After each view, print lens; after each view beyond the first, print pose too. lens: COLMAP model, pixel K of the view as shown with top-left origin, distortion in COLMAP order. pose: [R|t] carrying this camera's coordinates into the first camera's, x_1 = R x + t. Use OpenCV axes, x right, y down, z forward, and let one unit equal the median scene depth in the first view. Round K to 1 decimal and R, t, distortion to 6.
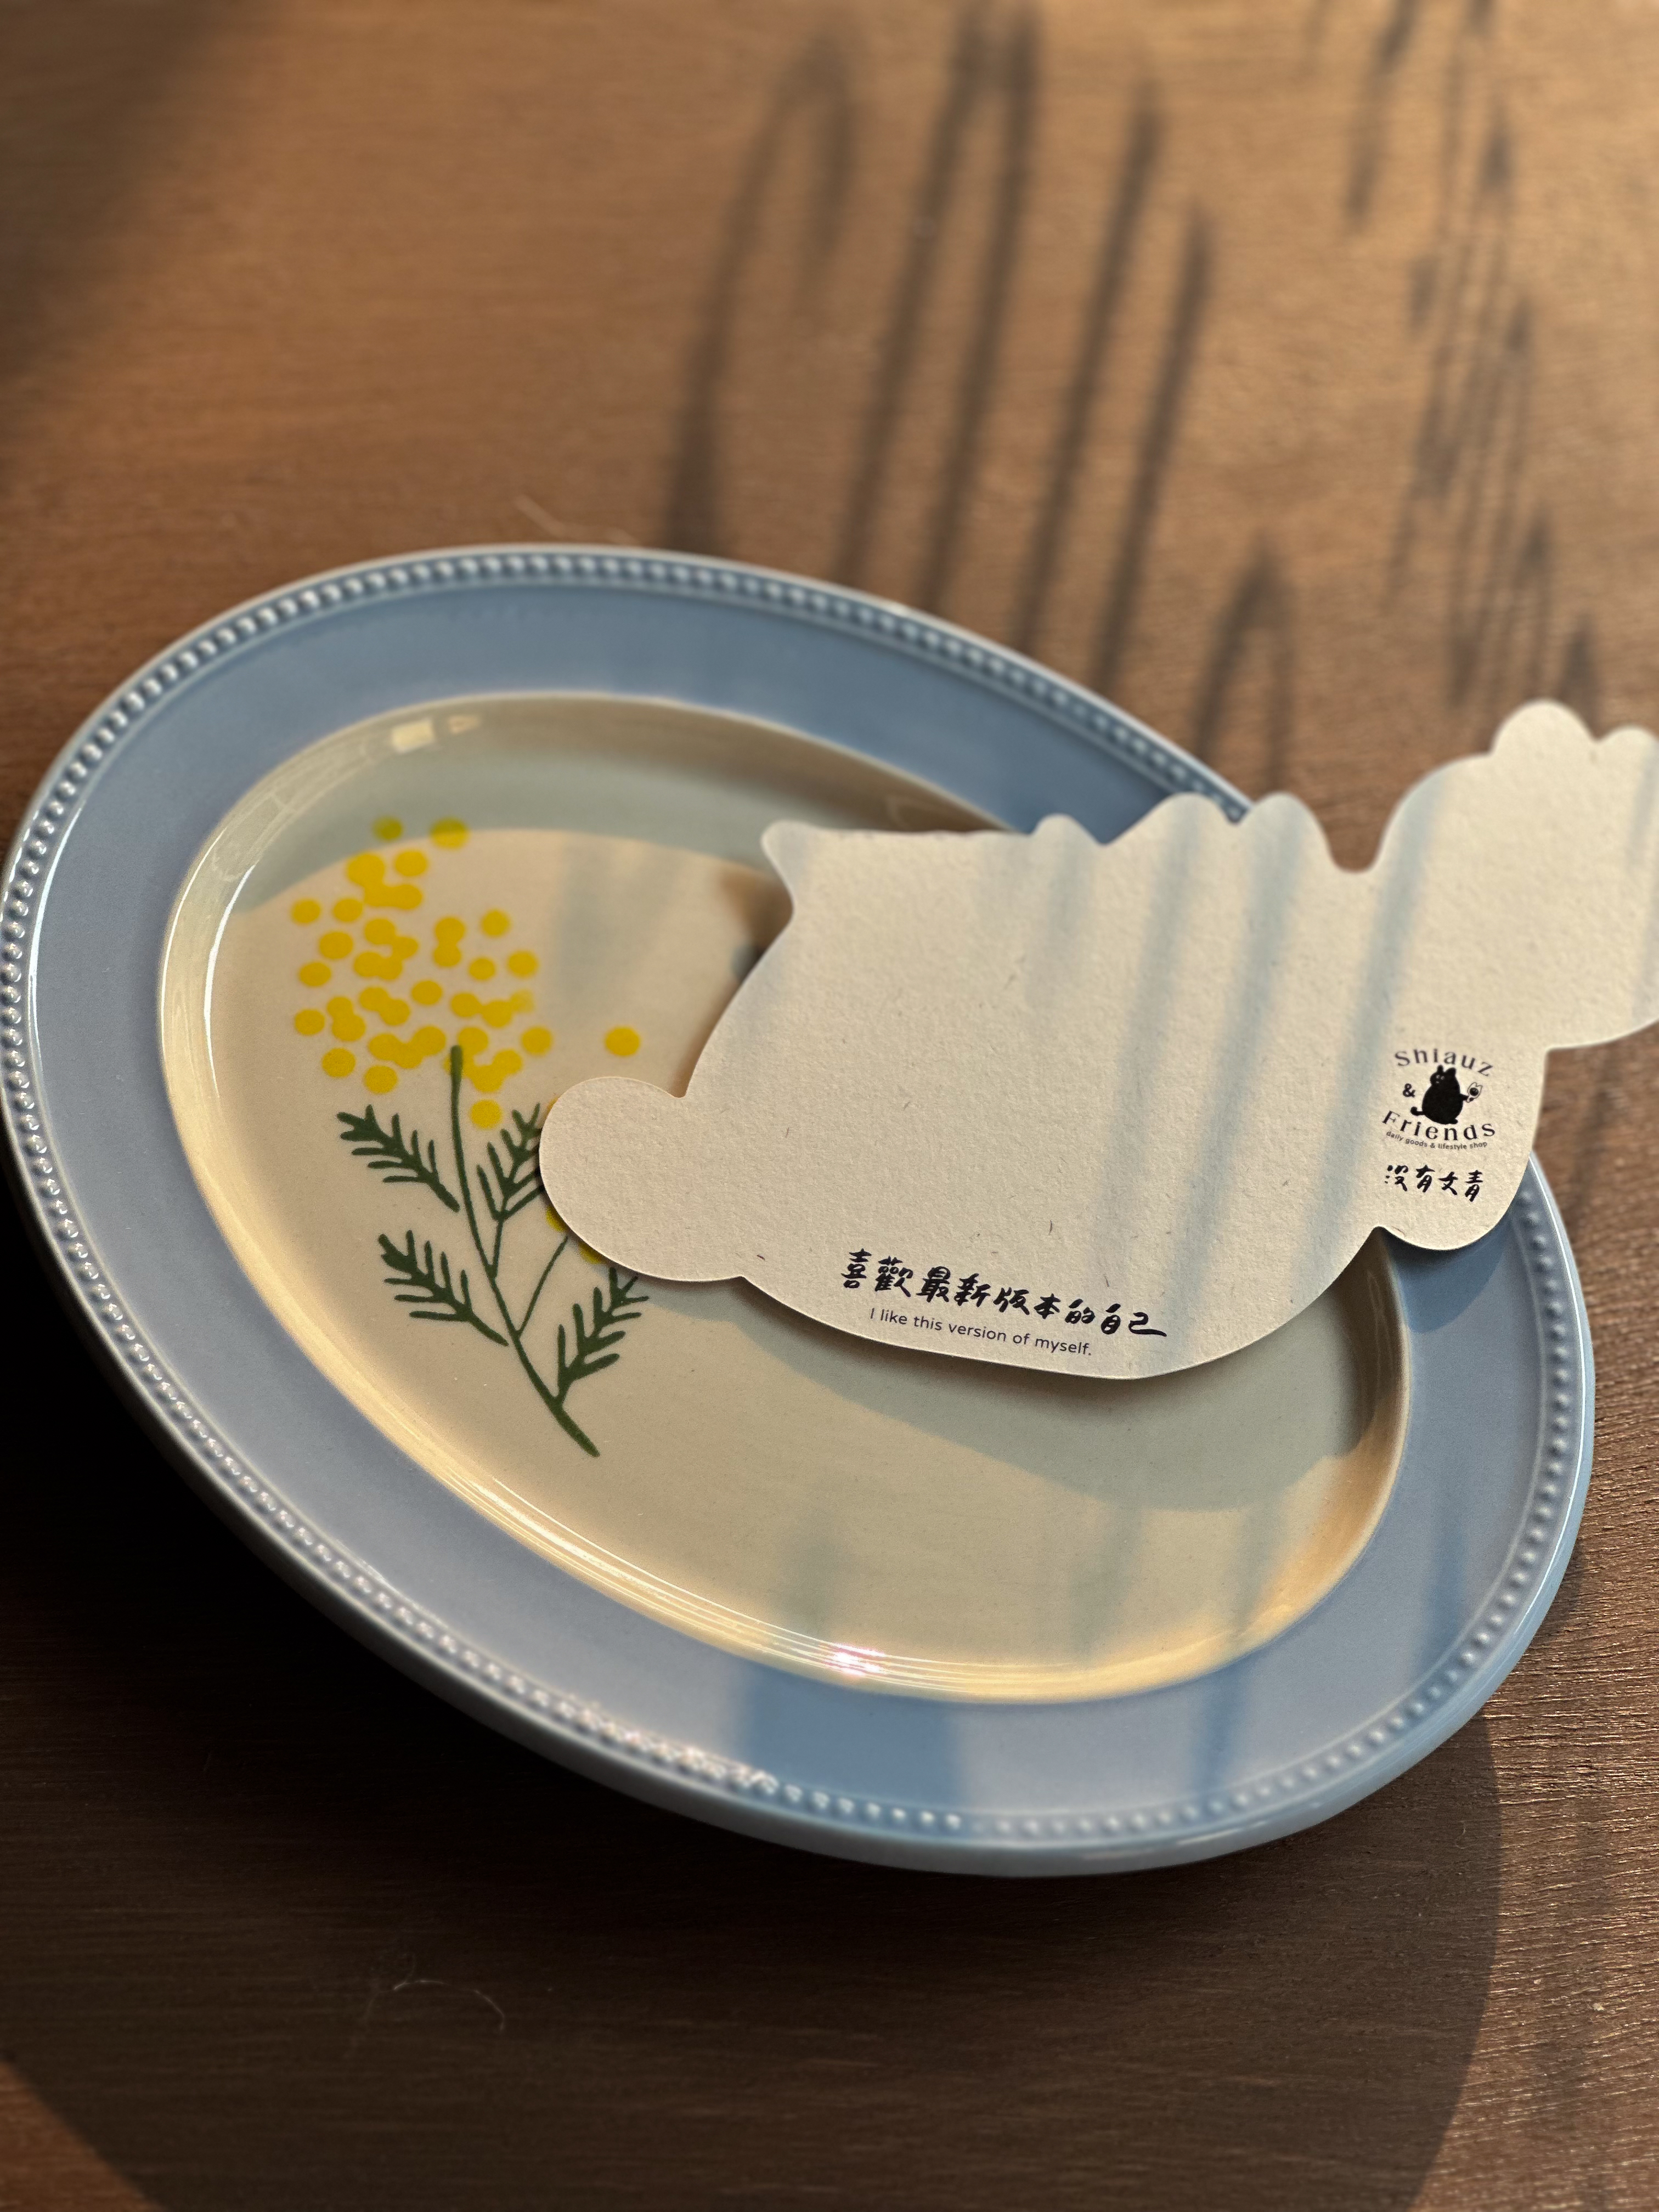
lens RADIAL K [[5150.1, 0, 829.5], [0, 5150.1, 1106.0], [0, 0, 1]] dist [-0.358863, 8.898493]
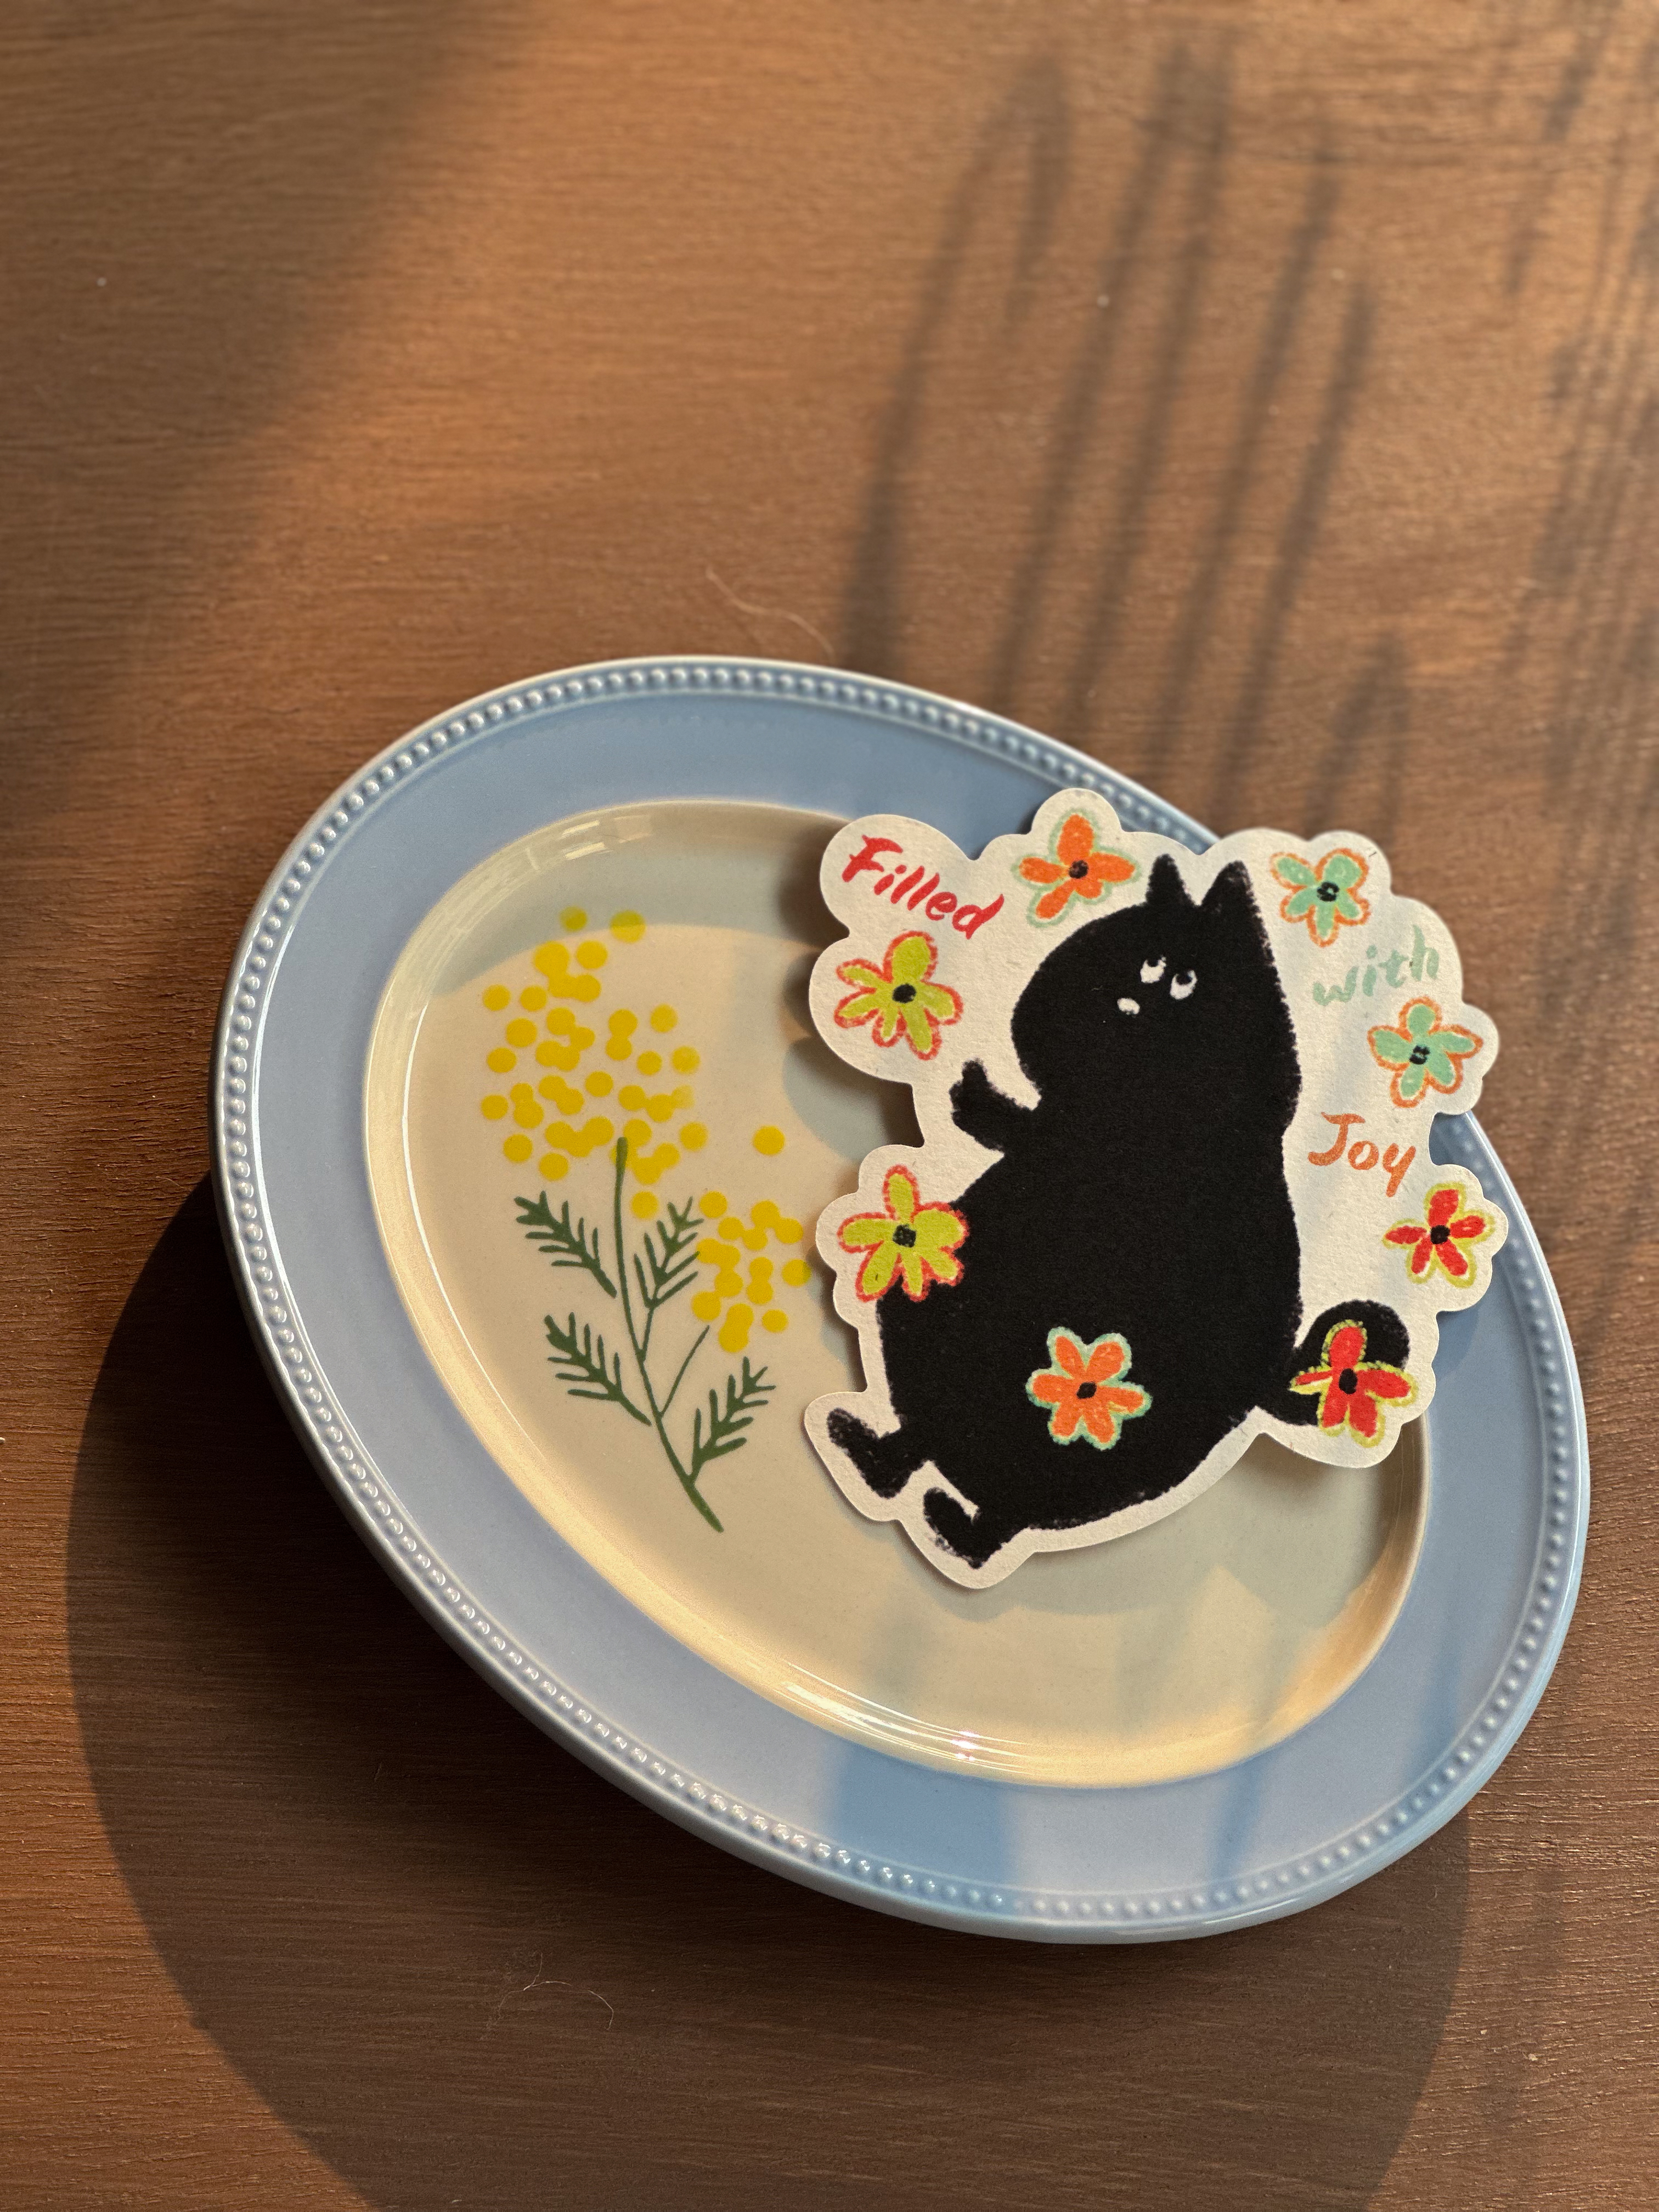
lens RADIAL K [[5150.1, 0, 829.5], [0, 5150.1, 1106.0], [0, 0, 1]] dist [-0.358863, 8.898493]
pose [[0.996814, 0.073436, -0.031142, 0.008254], [-0.063727, 0.967987, 0.242774, -0.303516], [0.047973, -0.240016, 0.969583, -0.103163]]
